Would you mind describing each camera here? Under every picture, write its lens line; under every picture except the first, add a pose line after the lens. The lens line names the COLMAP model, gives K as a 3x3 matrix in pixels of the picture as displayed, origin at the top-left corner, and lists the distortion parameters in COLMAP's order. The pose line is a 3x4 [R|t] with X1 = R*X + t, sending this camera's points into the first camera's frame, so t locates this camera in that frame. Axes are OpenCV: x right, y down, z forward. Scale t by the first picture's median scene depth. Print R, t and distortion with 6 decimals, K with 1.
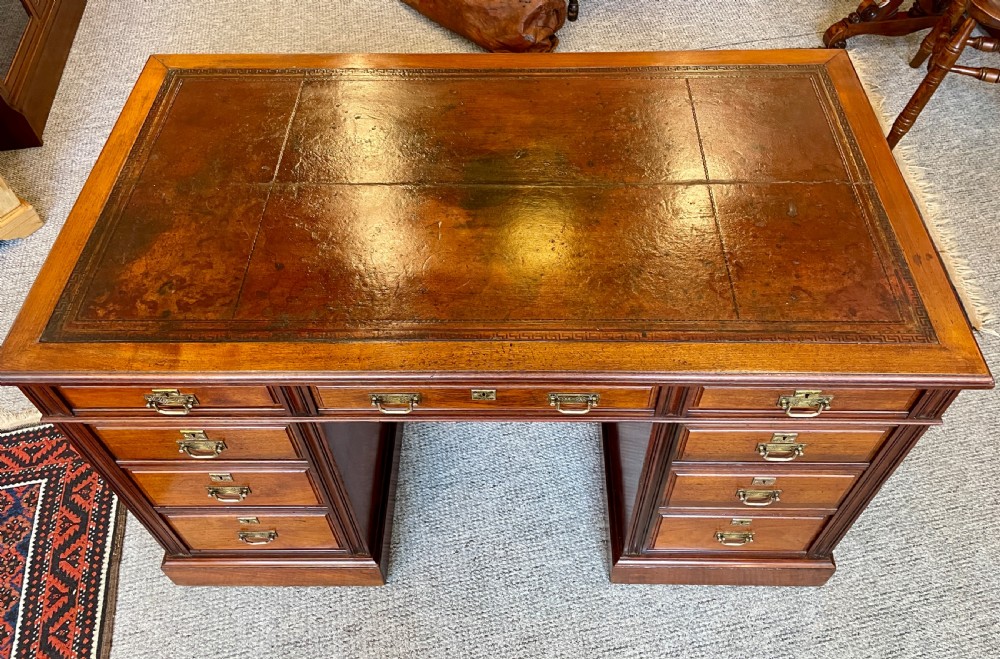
lens RADIAL K [[790.5, 0, 504.7], [0, 790.5, 280.9], [0, 0, 1]] dist [0.062885, -0.087473]
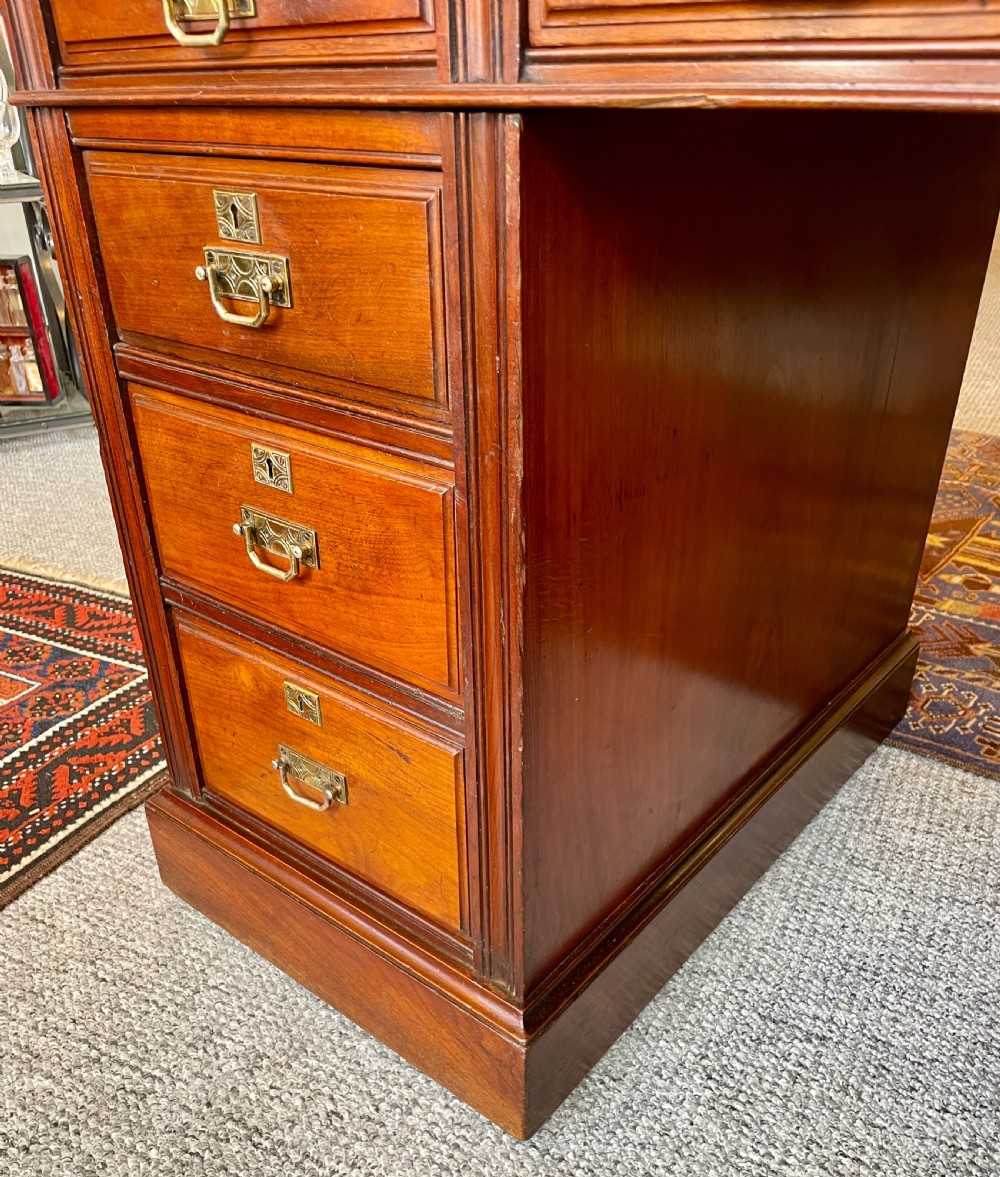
lens RADIAL K [[1023.3, 0, 509.7], [0, 1023.3, 670.8], [0, 0, 1]] dist [0.043062, -0.047589]
pose [[0.784395, 0.319017, -0.531933, 0.016861], [-0.476369, 0.859076, -0.187245, 0.306357], [0.397237, 0.400270, 0.825825, 0.572955]]
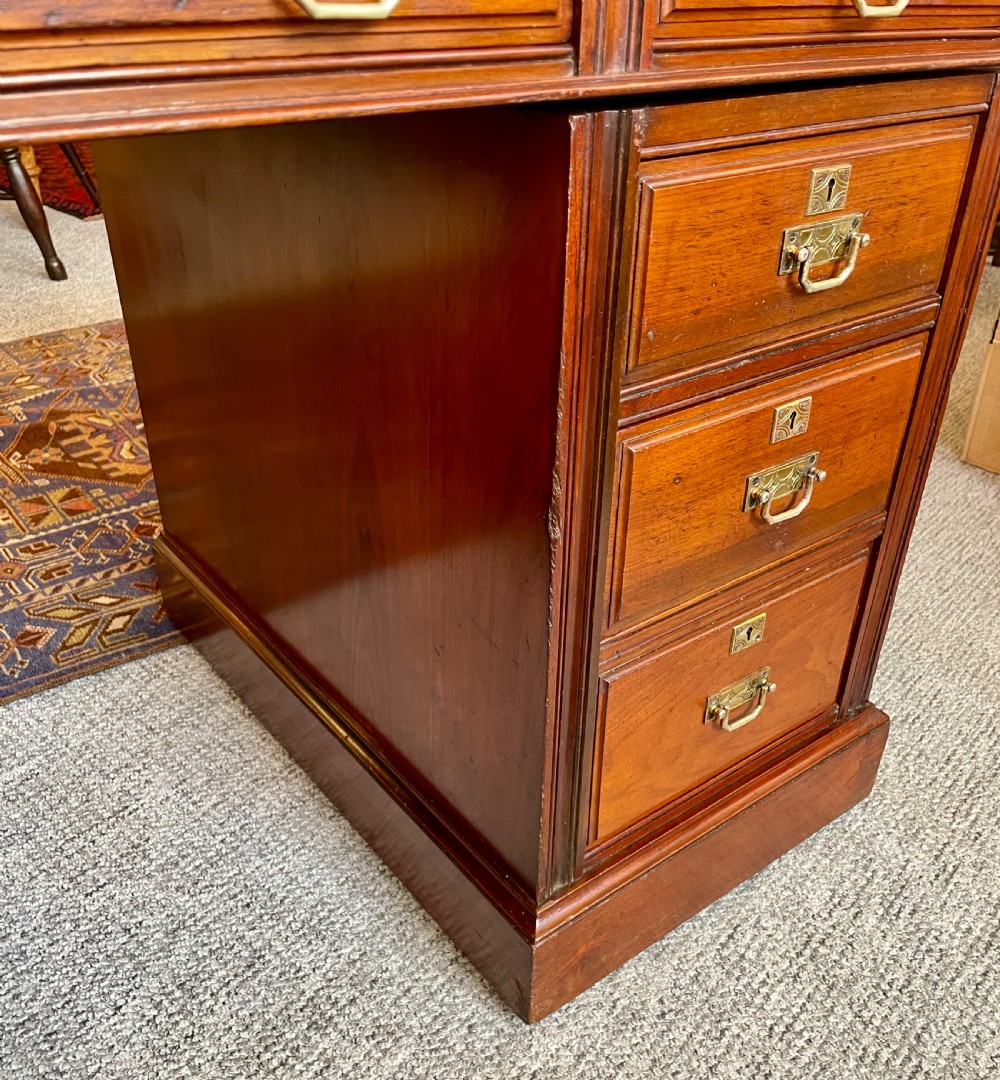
lens RADIAL K [[1031.7, 0, 508.6], [0, 1031.7, 593.5], [0, 0, 1]] dist [0.009446, 0.000000]
pose [[0.782429, -0.303429, 0.543815, -0.081288], [0.456126, 0.873773, -0.168730, 0.290532], [-0.423974, 0.380067, 0.822068, 0.549658]]
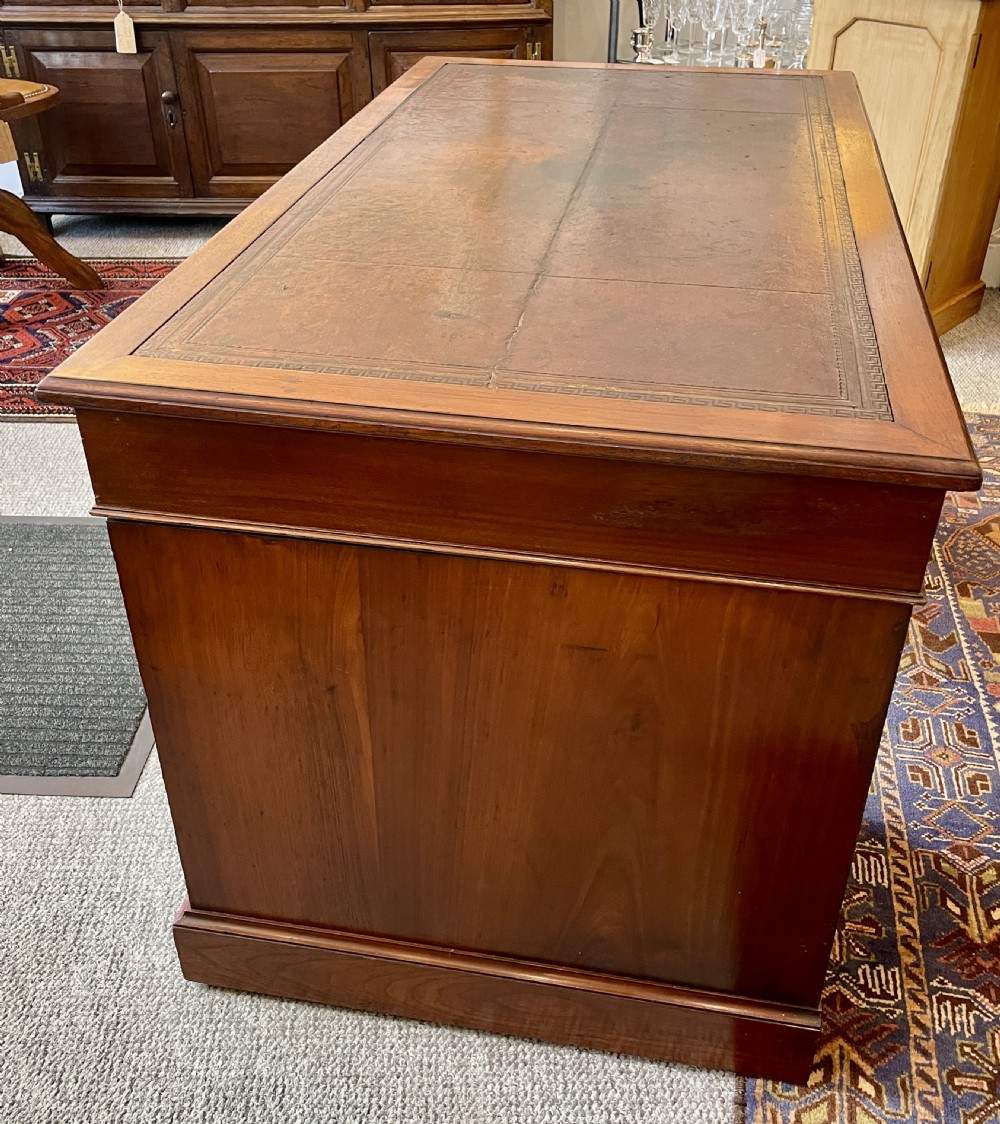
lens RADIAL K [[1161.1, 0, 498.1], [0, 1161.1, 531.4], [0, 0, 1]] dist [0.003787, 0.000000]
pose [[-0.172471, 0.555621, -0.813350, 0.895175], [-0.753045, 0.457904, 0.472490, -0.351107], [0.634962, 0.693980, 0.339433, 0.653438]]
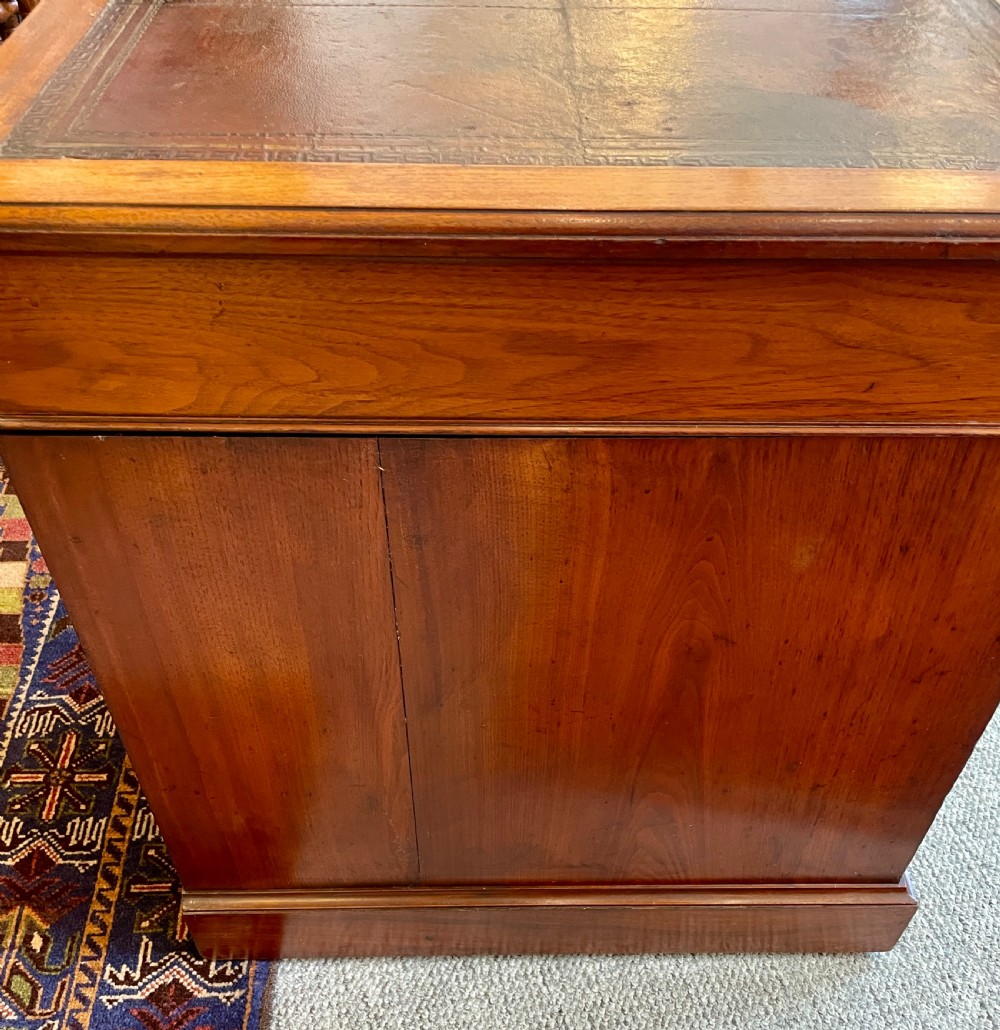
lens RADIAL K [[1032.5, 0, 499.8], [0, 1032.5, 671.4], [0, 0, 1]] dist [0.036218, -0.022010]
pose [[-0.027673, -0.734666, 0.677865, -0.754534], [0.757475, 0.427083, 0.493793, -0.219784], [-0.652277, 0.527130, 0.544673, 0.740707]]
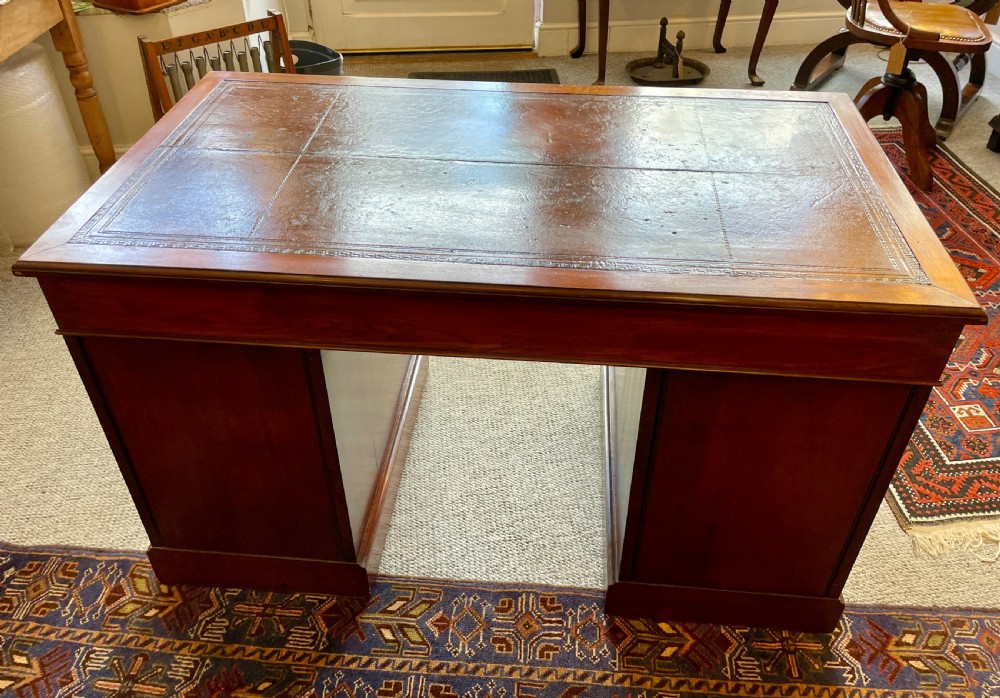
lens RADIAL K [[796.8, 0, 497.4], [0, 796.8, 346.7], [0, 0, 1]] dist [0.016260, -0.025011]
pose [[-0.996574, -0.038134, 0.073391, -0.077846], [0.073276, 0.004394, 0.997302, -0.945254], [-0.038354, 0.999263, -0.001585, 1.011617]]
